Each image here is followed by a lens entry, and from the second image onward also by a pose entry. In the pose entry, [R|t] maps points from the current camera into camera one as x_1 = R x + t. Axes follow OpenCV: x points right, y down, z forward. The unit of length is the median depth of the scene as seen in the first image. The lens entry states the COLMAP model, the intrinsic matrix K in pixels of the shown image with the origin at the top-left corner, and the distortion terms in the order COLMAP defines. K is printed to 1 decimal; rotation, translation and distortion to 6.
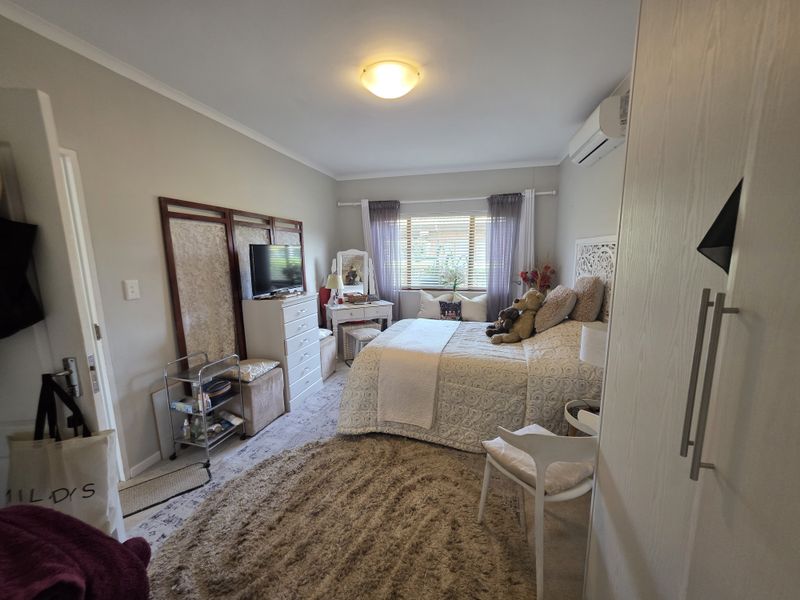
lens RADIAL K [[320.7, 0, 400.0], [0, 320.7, 300.0], [0, 0, 1]] dist [-0.000011, 0.000004]
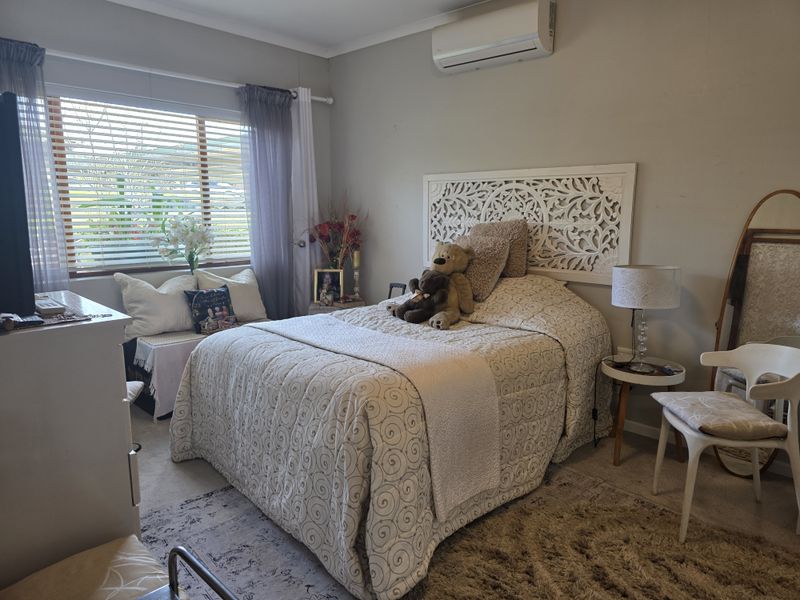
lens RADIAL K [[530.3, 0, 400.0], [0, 530.3, 300.0], [0, 0, 1]] dist [0.084958, -0.104071]
pose [[0.506328, -0.130917, 0.852345, -0.401646], [0.117255, 0.989681, 0.082357, -0.011687], [-0.854332, 0.058242, 0.516454, 0.335572]]
